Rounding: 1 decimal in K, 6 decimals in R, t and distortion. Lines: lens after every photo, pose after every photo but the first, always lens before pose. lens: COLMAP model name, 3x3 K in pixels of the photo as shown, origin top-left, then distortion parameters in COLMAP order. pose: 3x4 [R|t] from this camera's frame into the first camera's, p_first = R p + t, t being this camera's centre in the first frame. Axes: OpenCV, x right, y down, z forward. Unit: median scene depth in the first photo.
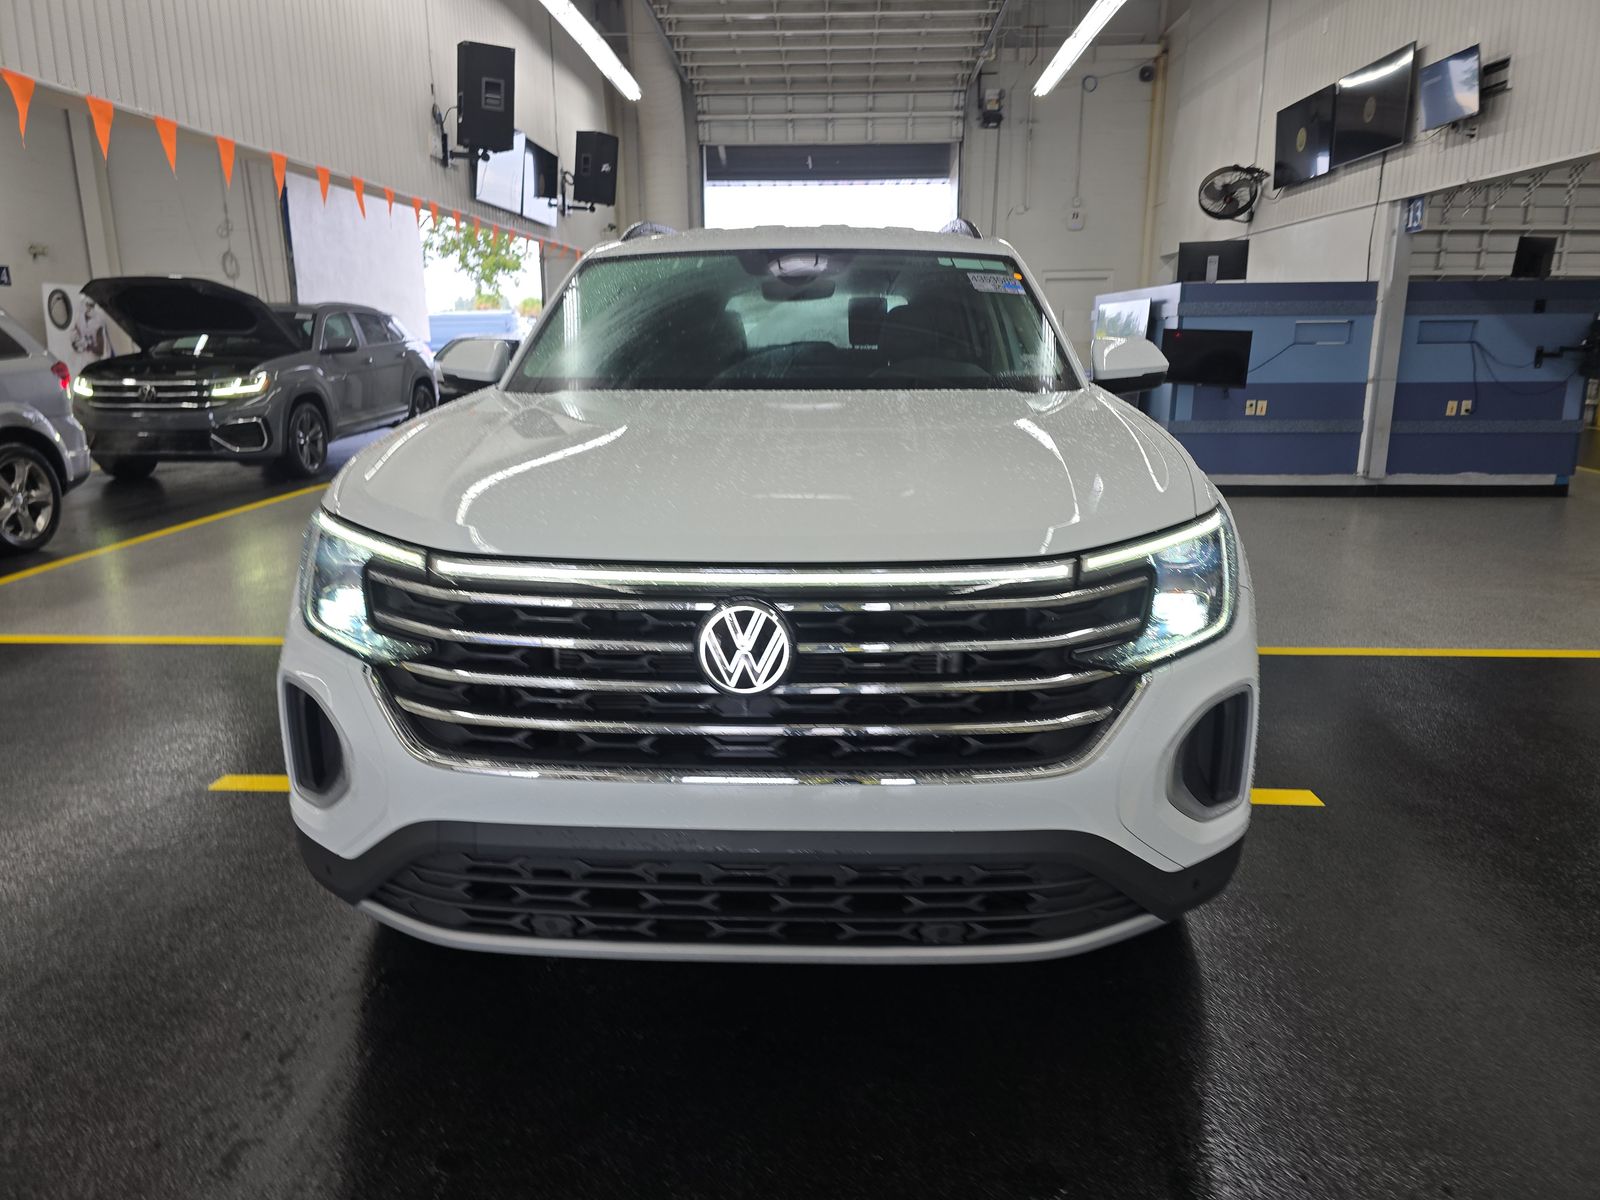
lens RADIAL K [[1059.8, 0, 790.0], [0, 1059.8, 594.8], [0, 0, 1]] dist [0.012320, -0.026908]
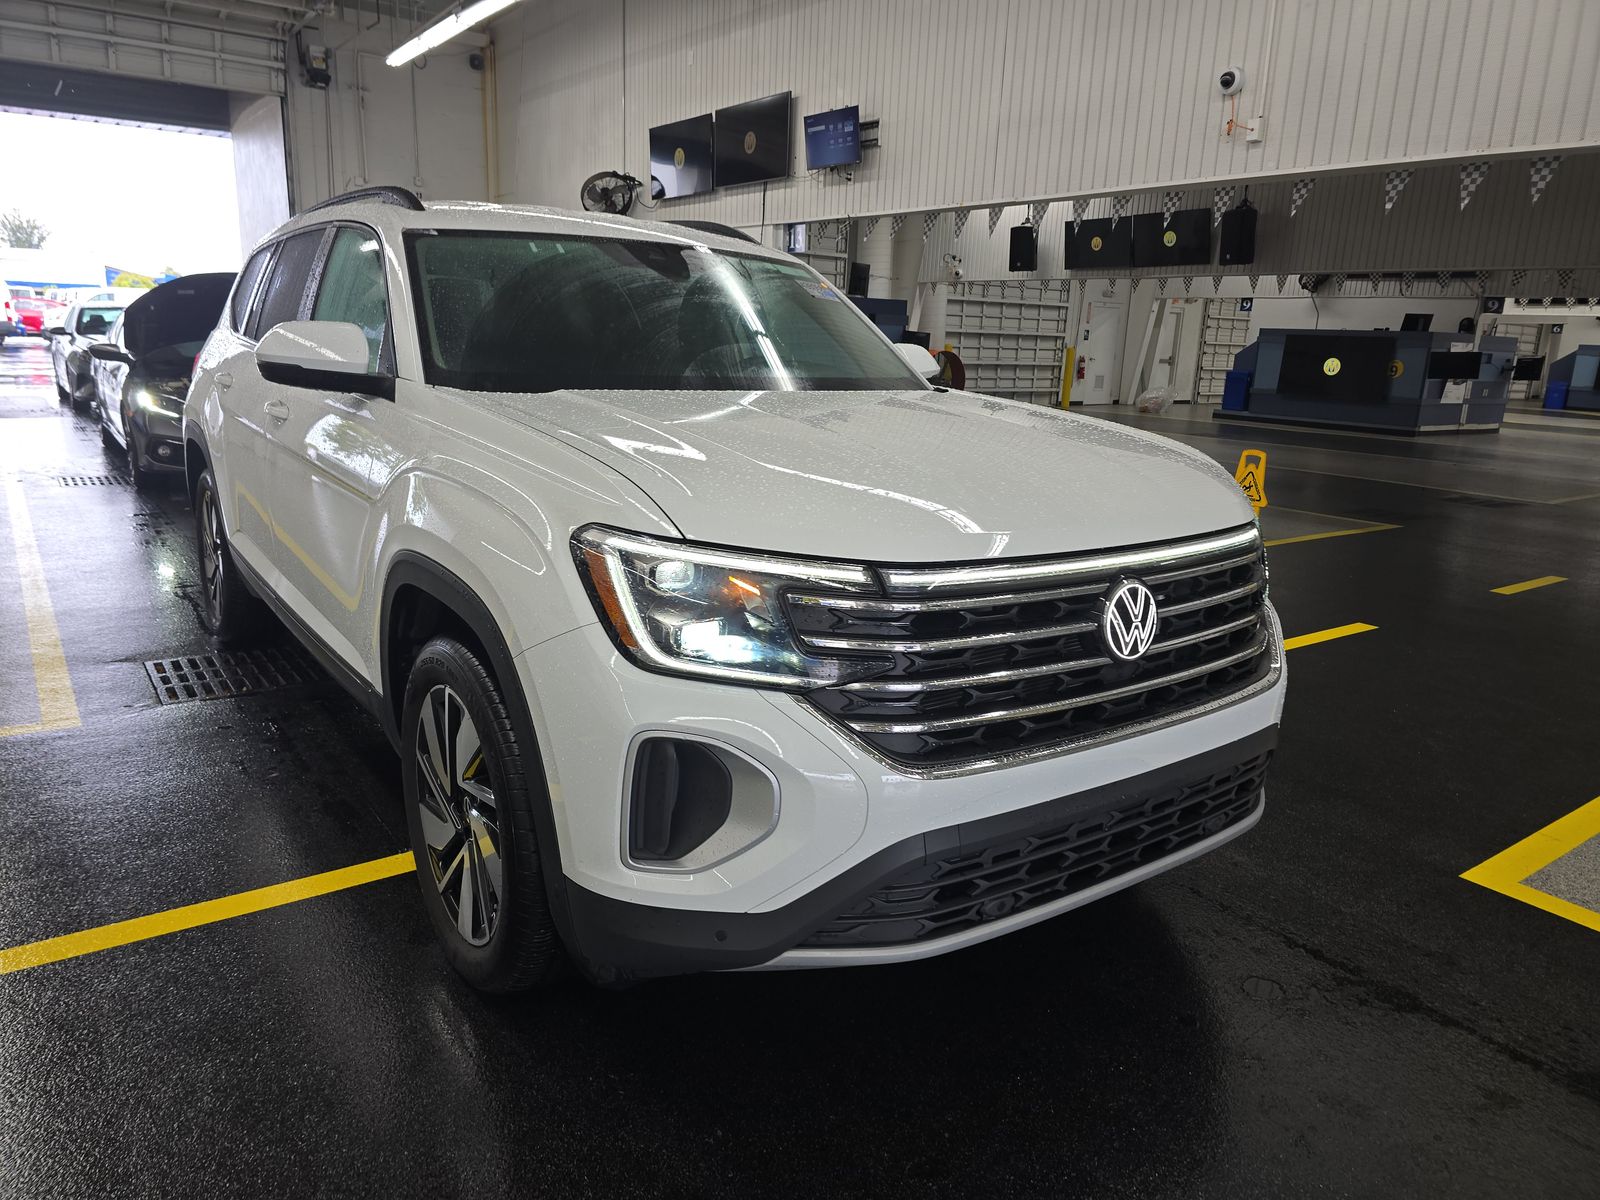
lens RADIAL K [[1059.8, 0, 794.2], [0, 1059.8, 603.4], [0, 0, 1]] dist [0.012320, -0.026908]
pose [[0.784829, -0.109117, 0.610030, -0.226598], [0.095979, 0.993901, 0.054300, -0.014519], [-0.612235, 0.015933, 0.790516, 0.066140]]
